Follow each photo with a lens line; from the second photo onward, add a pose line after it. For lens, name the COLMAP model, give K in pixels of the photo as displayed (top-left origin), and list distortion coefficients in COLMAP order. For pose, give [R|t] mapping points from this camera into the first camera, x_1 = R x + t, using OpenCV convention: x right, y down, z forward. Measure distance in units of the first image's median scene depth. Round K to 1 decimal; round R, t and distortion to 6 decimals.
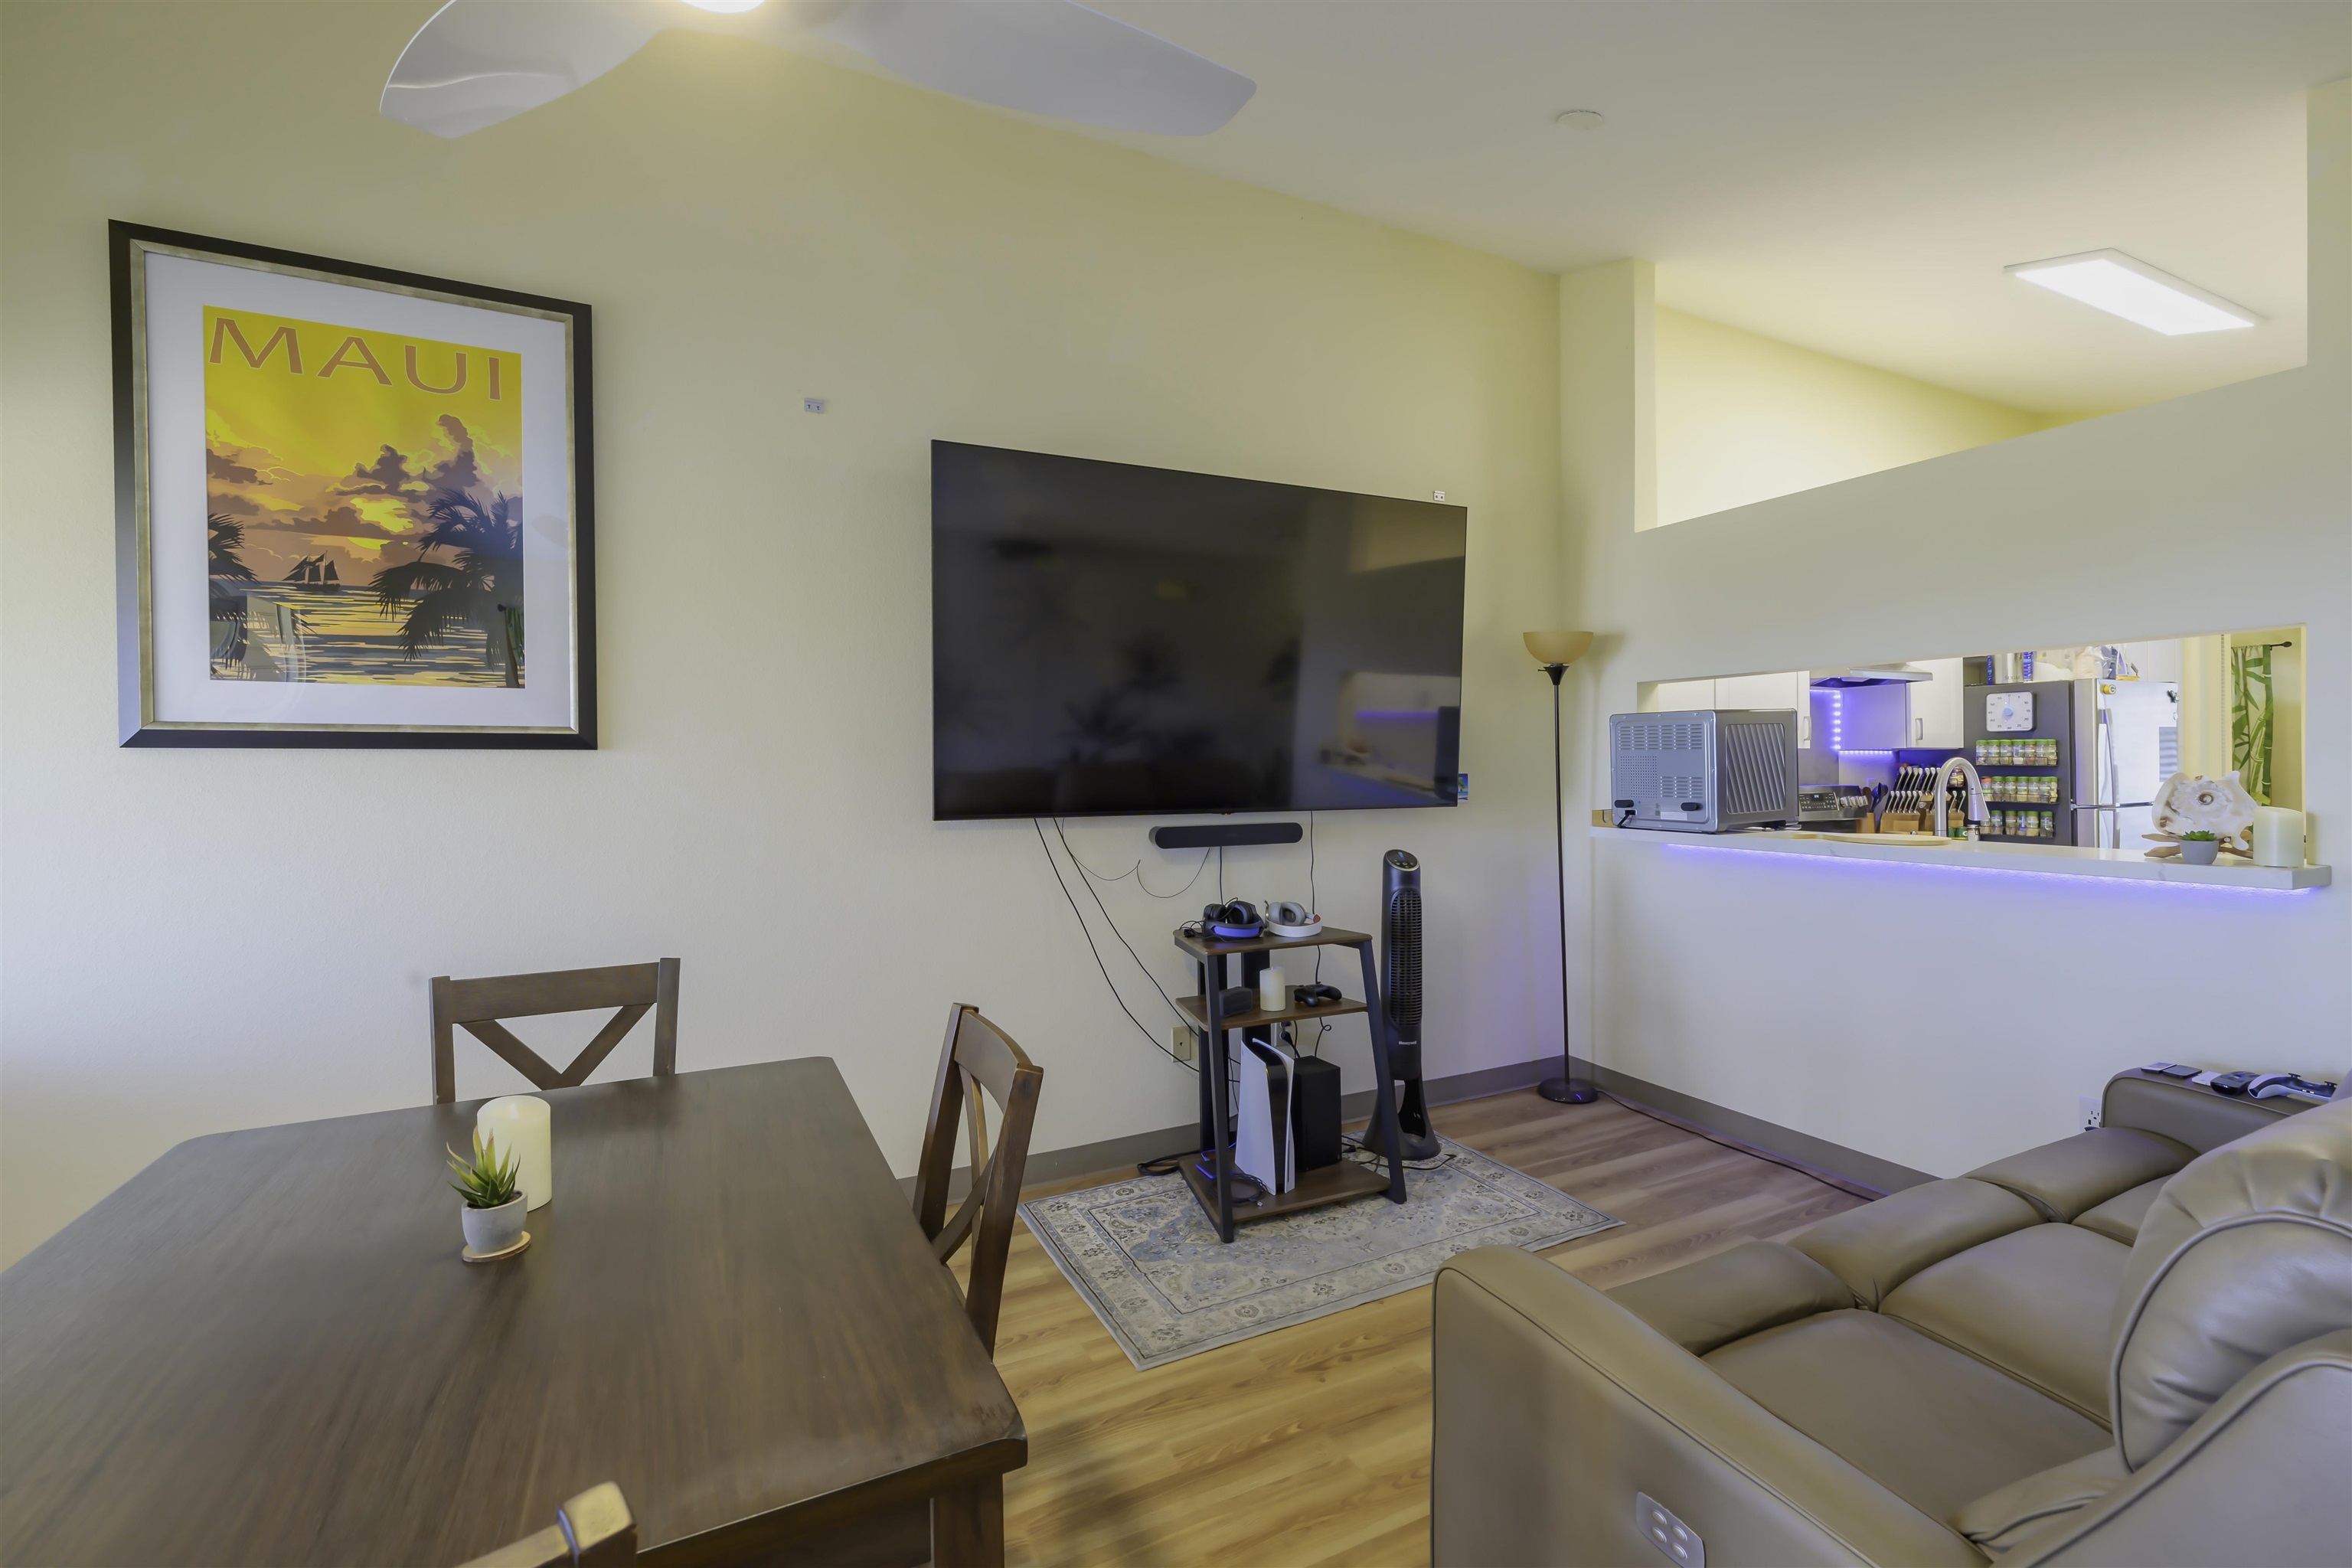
lens RADIAL K [[1009.4, 0, 1180.0], [0, 1009.4, 773.9], [0, 0, 1]] dist [0.002407, 0.000282]
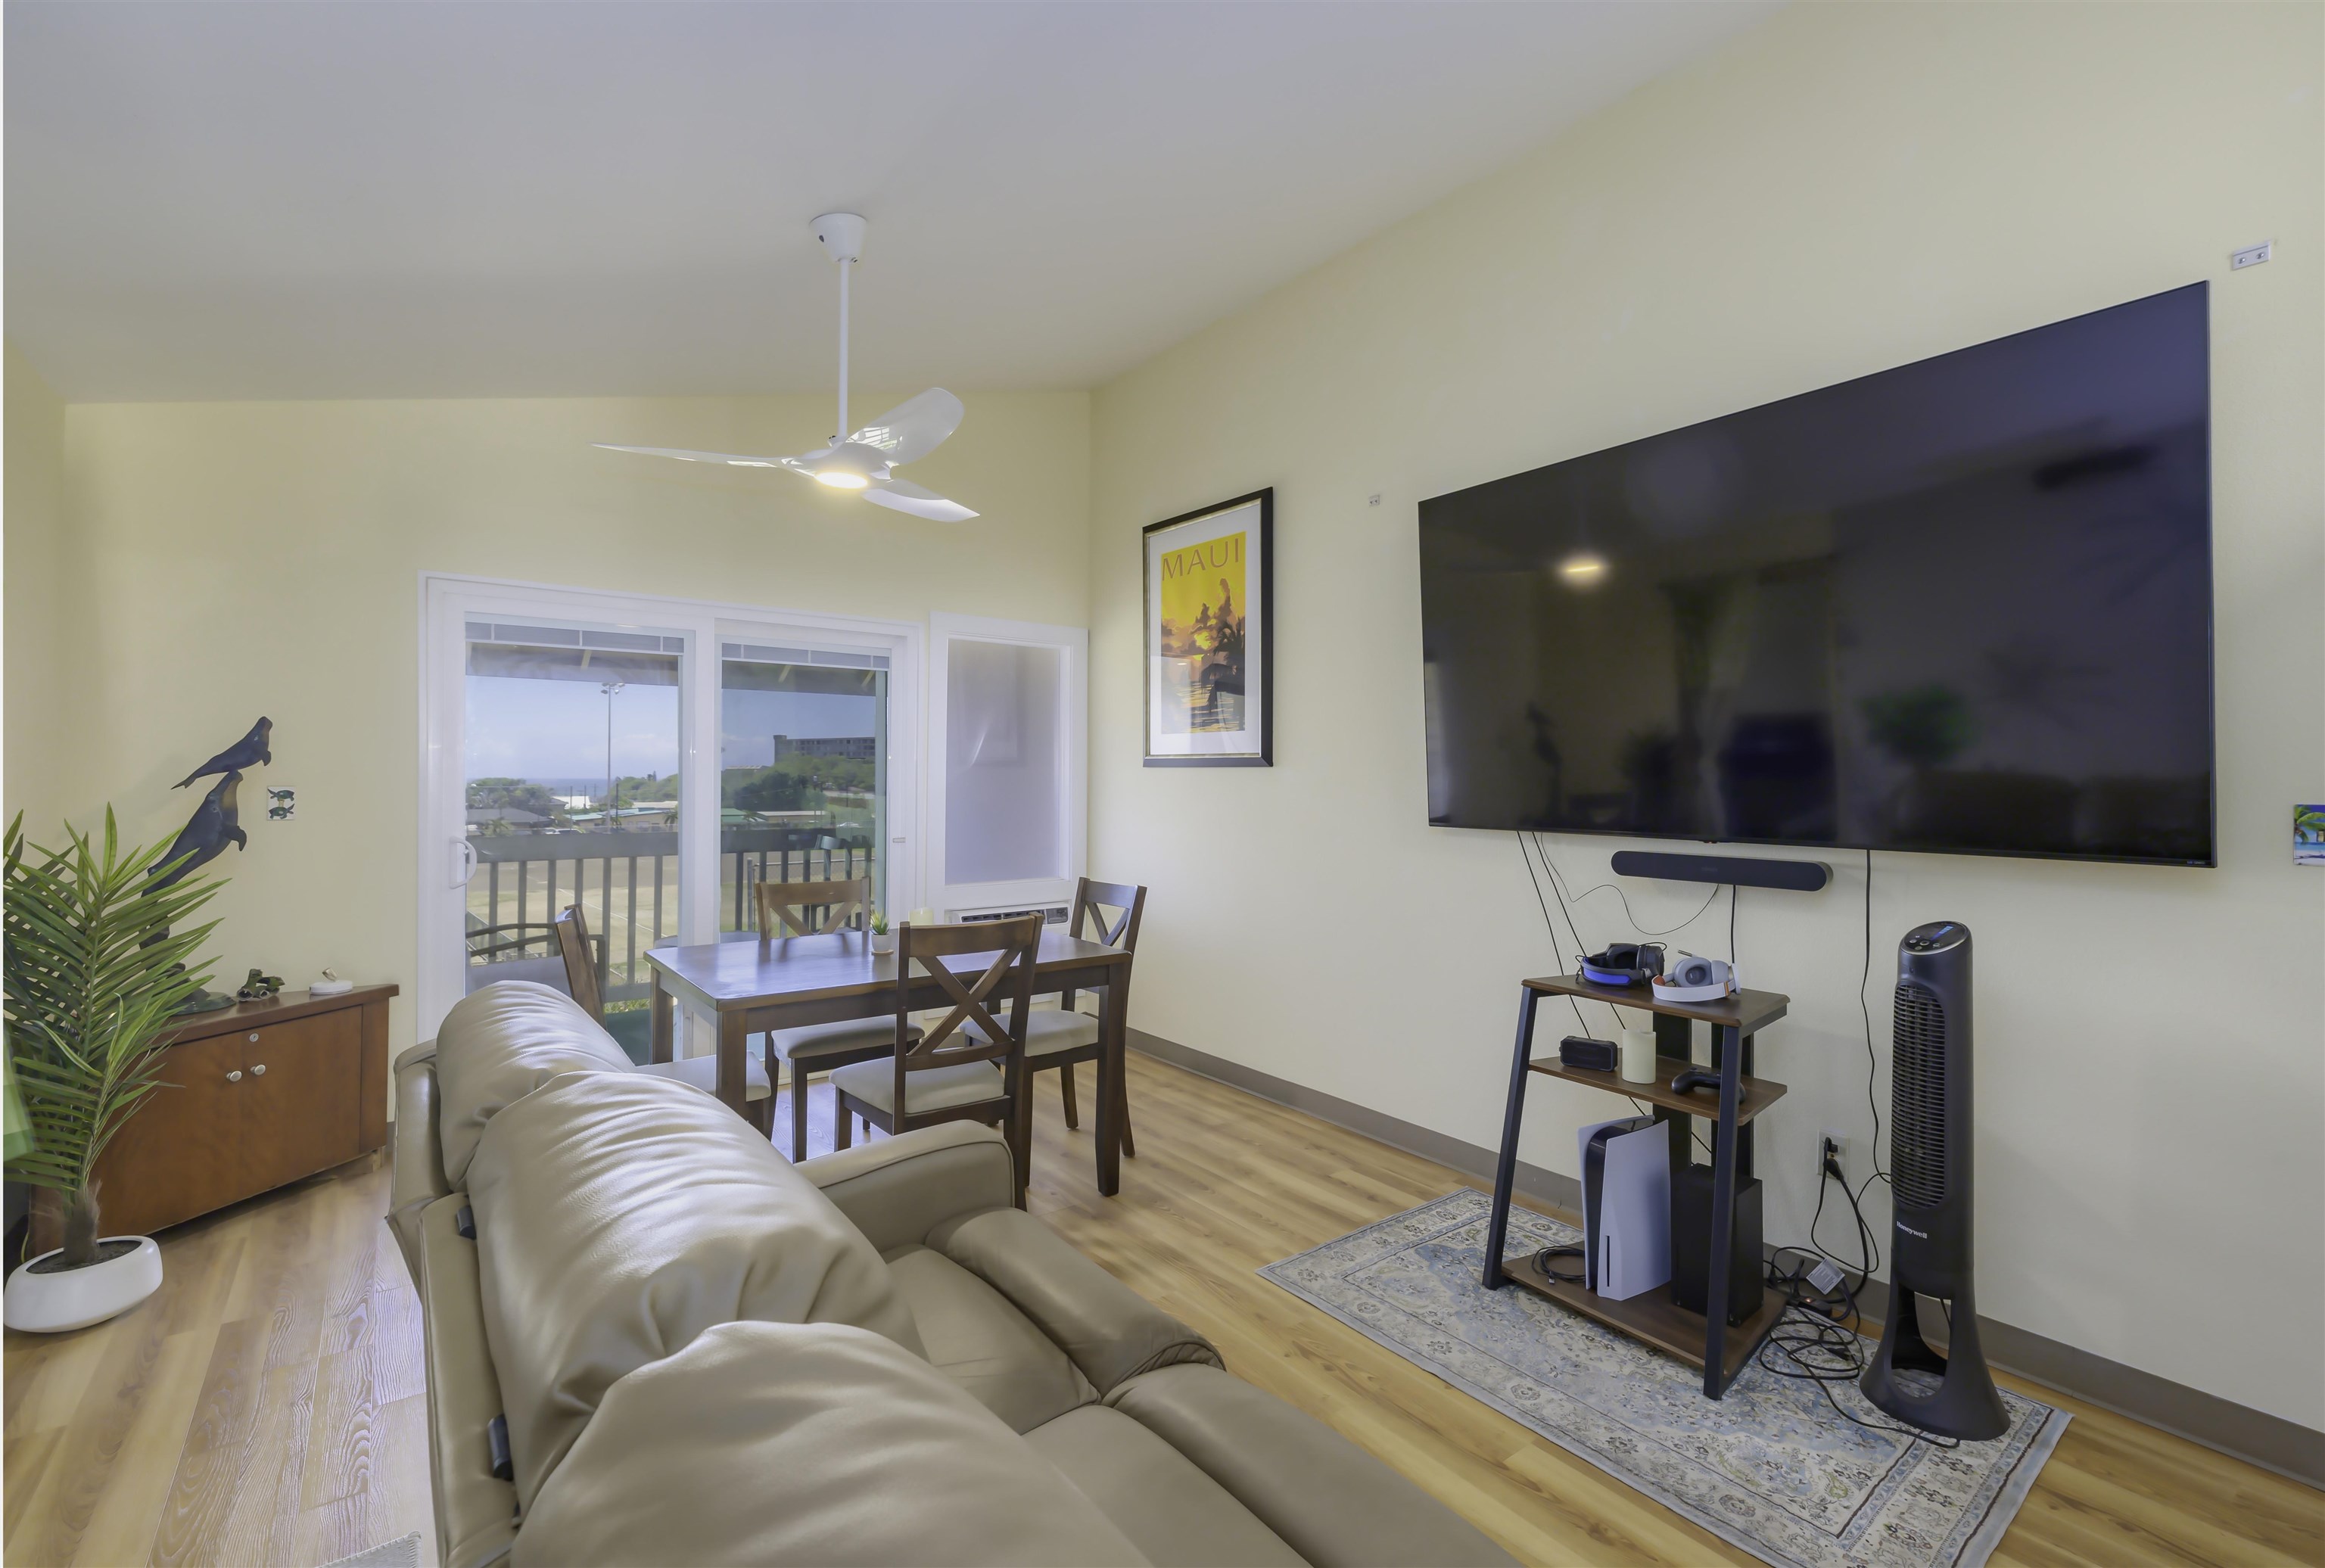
lens RADIAL K [[997.7, 0, 1161.2], [0, 997.7, 783.0], [0, 0, 1]] dist [0.002407, 0.000282]
pose [[0.198153, 0.011118, -0.980108, 0.940592], [-0.016206, 0.999836, 0.008065, -0.008883], [0.980037, 0.014286, 0.198301, 0.537459]]
